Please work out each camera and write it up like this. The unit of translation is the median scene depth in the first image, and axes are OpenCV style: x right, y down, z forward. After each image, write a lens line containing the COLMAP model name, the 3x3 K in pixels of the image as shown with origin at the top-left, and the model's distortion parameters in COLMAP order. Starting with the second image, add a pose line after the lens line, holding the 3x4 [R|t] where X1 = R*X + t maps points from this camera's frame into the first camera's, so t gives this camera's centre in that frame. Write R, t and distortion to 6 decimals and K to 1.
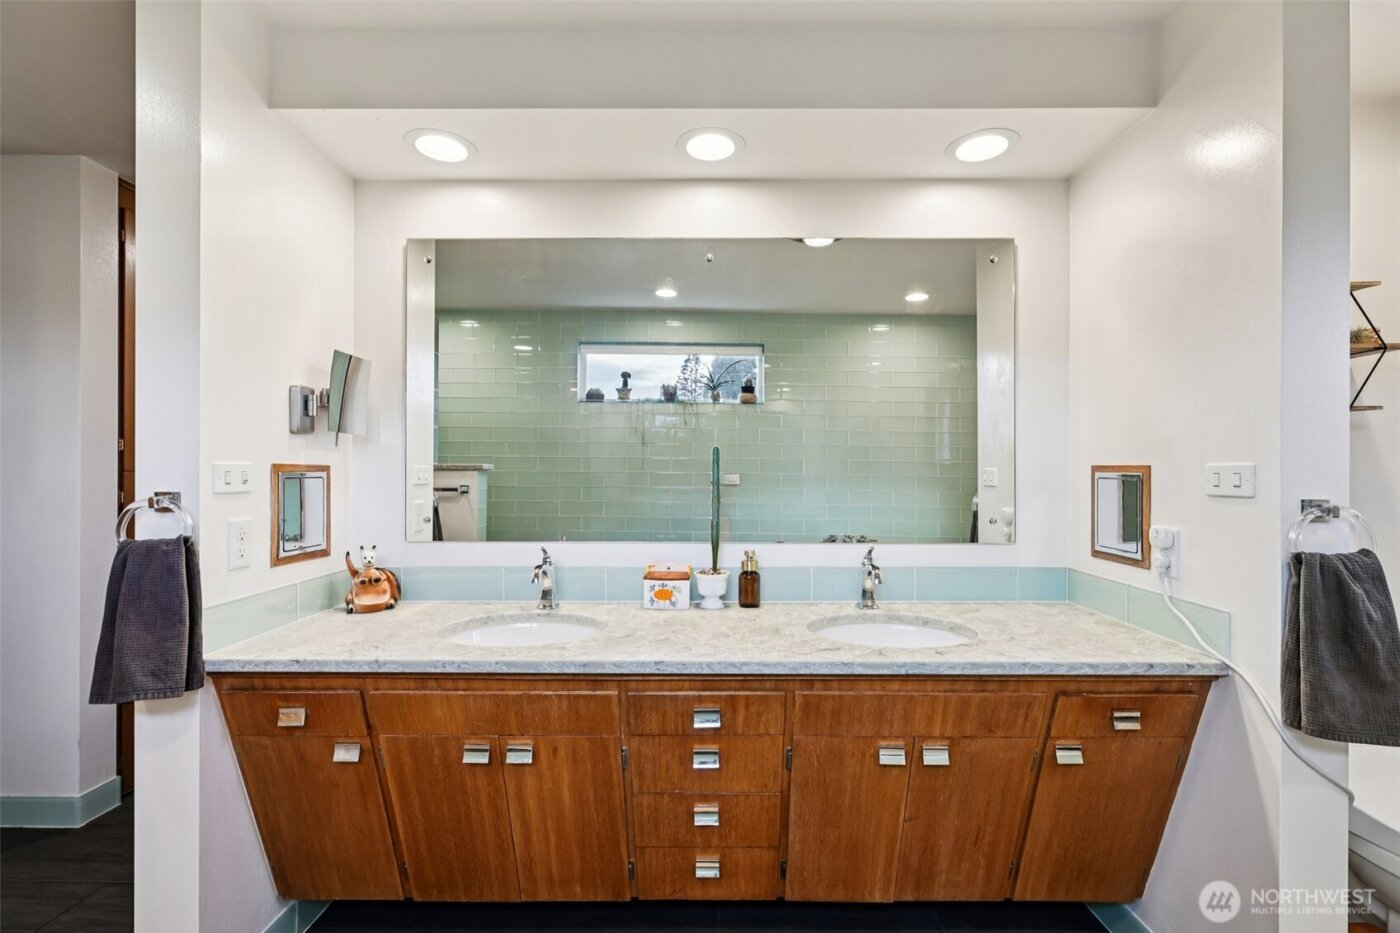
lens RADIAL K [[621.4, 0, 706.4], [0, 621.4, 471.7], [0, 0, 1]] dist [-0.002336, -0.000228]
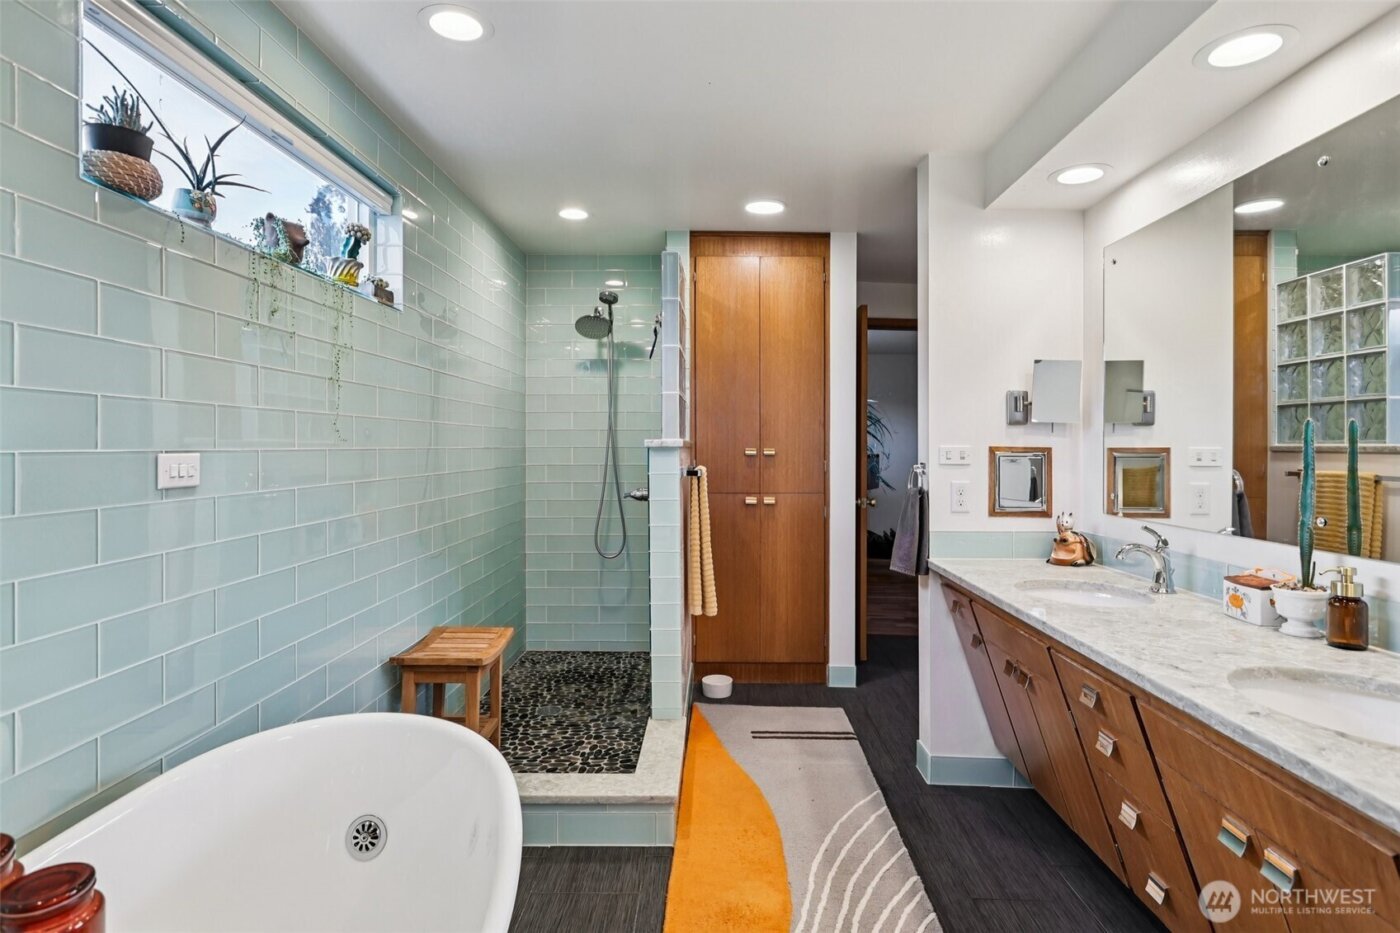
lens RADIAL K [[741.8, 0, 703.3], [0, 741.8, 457.1], [0, 0, 1]] dist [0.001487, 0.000362]
pose [[-0.012727, 0.009819, -0.999871, 0.959869], [-0.004080, 0.999943, 0.009872, -0.001643], [0.999911, 0.004205, -0.012686, 0.306583]]
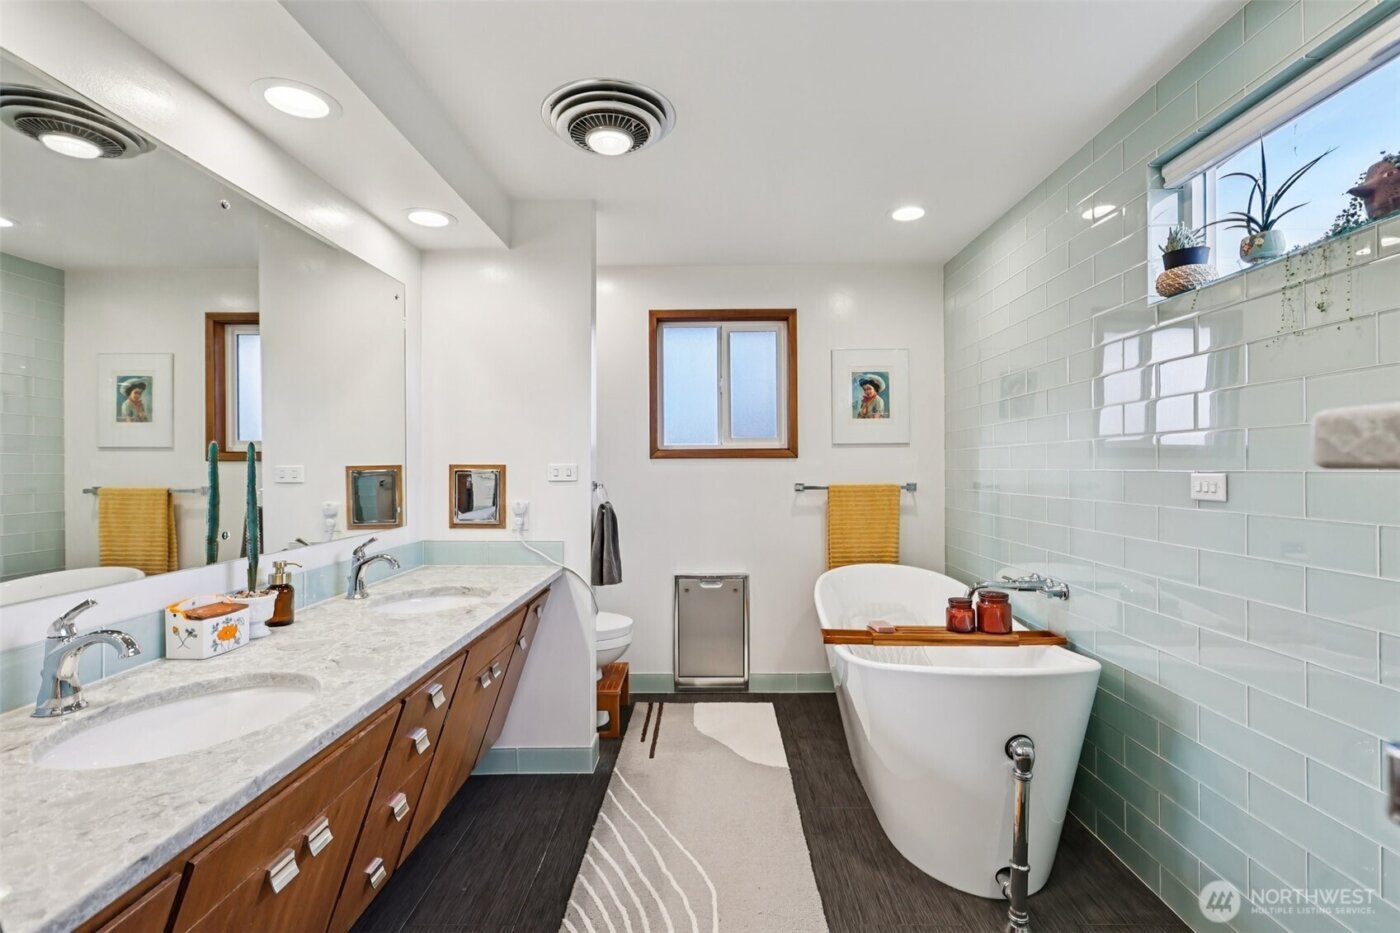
lens RADIAL K [[675.5, 0, 703.6], [0, 675.5, 463.9], [0, 0, 1]] dist [0.004112, 0.000493]
pose [[-0.002385, -0.000380, 0.999997, -0.936330], [0.002762, 0.999996, 0.000386, -0.010287], [-0.999993, 0.002763, -0.002383, 0.422966]]
